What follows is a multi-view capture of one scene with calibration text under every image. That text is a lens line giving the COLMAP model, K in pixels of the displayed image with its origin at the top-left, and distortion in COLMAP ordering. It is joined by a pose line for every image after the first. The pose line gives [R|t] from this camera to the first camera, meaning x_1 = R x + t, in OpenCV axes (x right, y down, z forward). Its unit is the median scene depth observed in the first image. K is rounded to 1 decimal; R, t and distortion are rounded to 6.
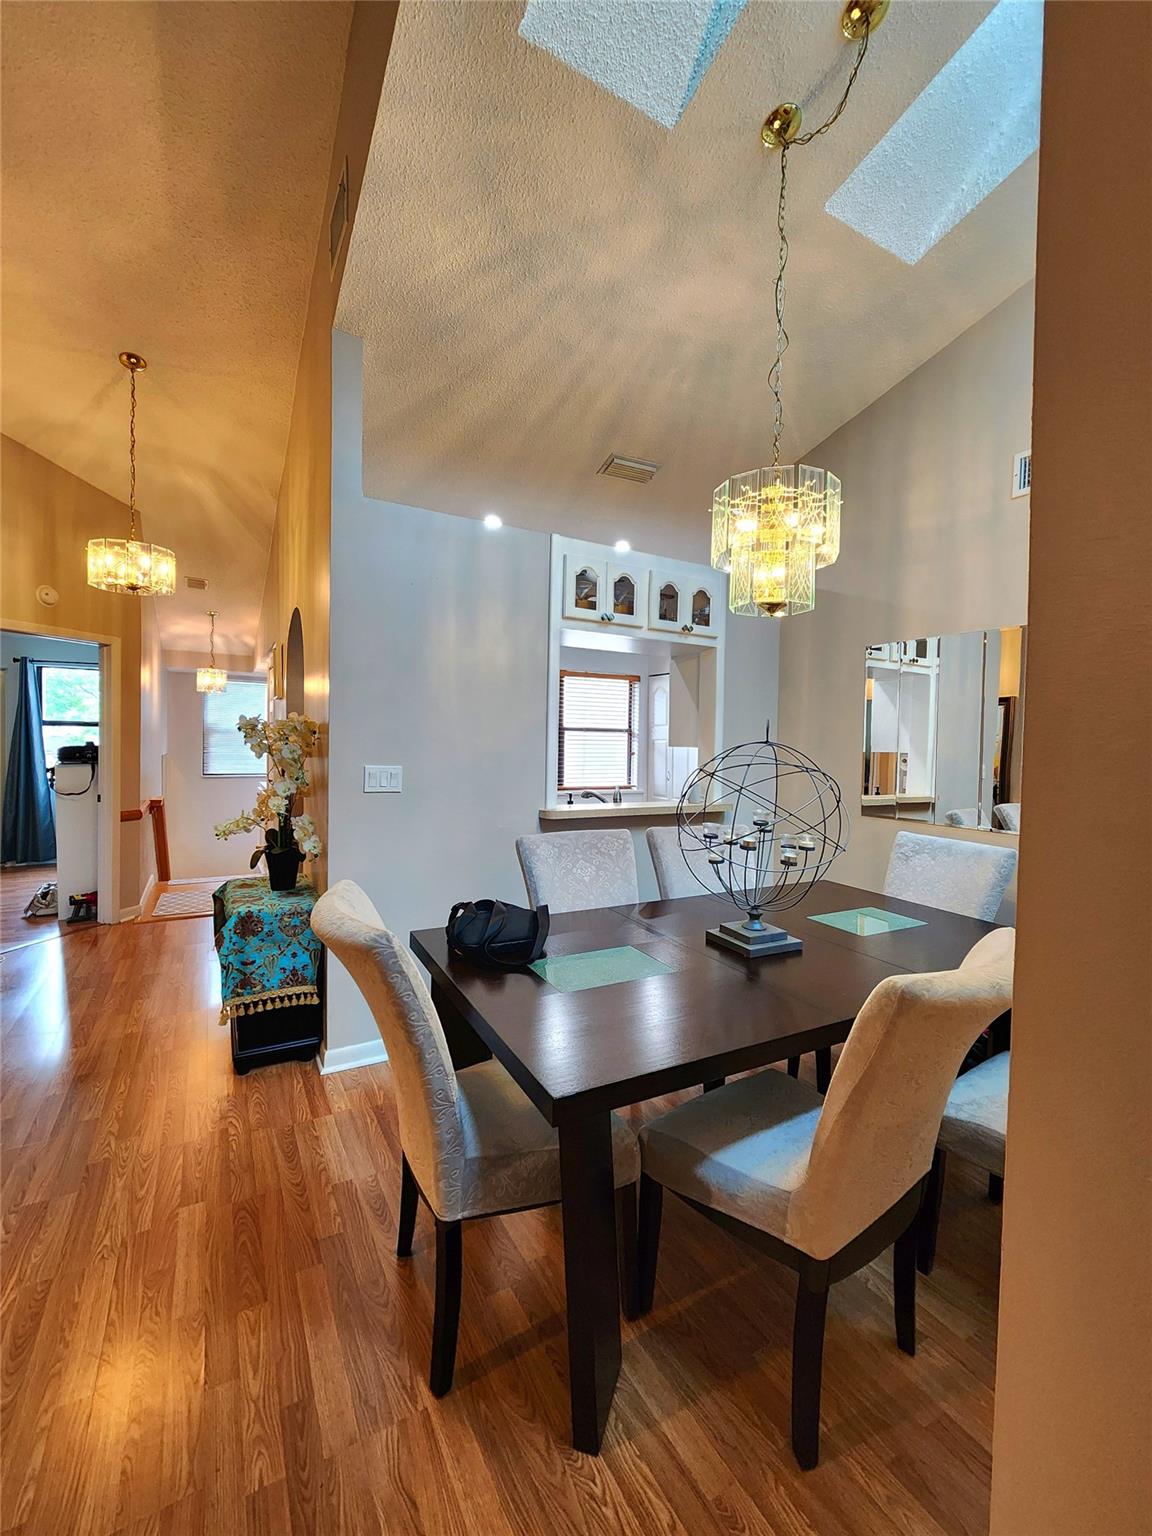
lens RADIAL K [[631.8, 0, 581.2], [0, 631.8, 762.0], [0, 0, 1]] dist [-0.000905, 0.000031]
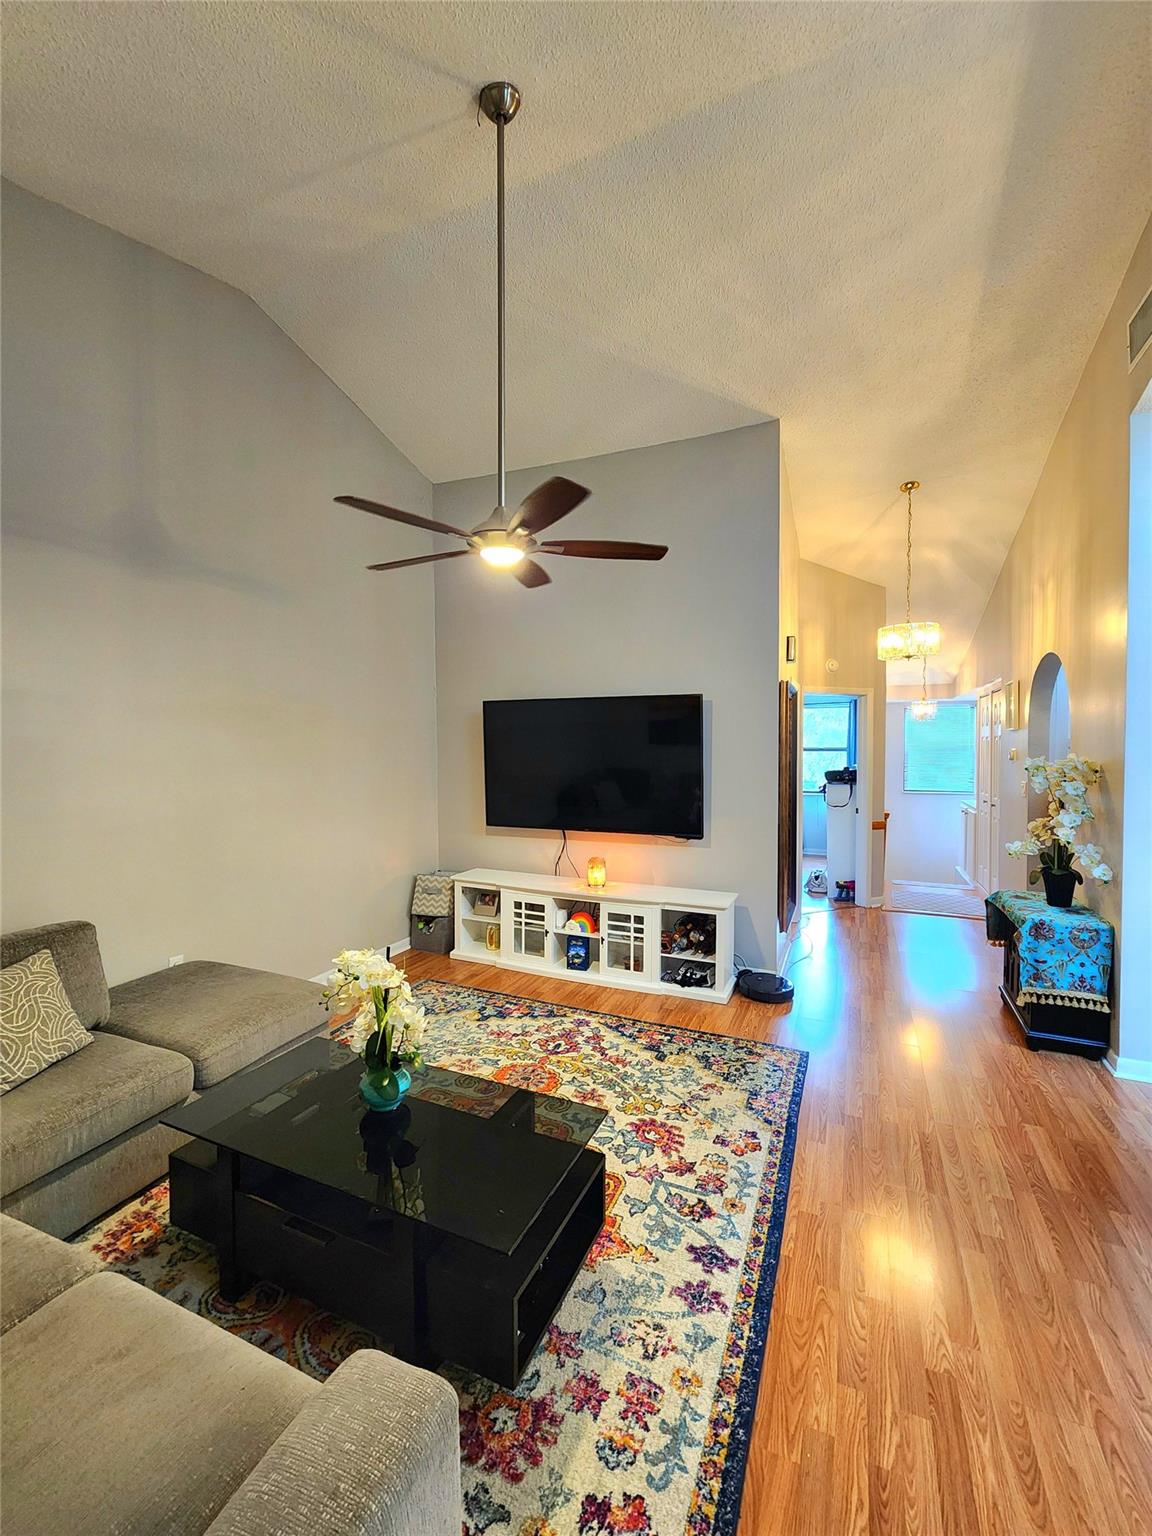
lens RADIAL K [[631.8, 0, 581.2], [0, 631.8, 762.0], [0, 0, 1]] dist [-0.000905, 0.000031]
pose [[0.592379, 0.000098, -0.805659, -0.063739], [-0.009902, 0.999925, -0.007159, -0.050525], [0.805598, 0.012219, 0.592336, -0.437170]]
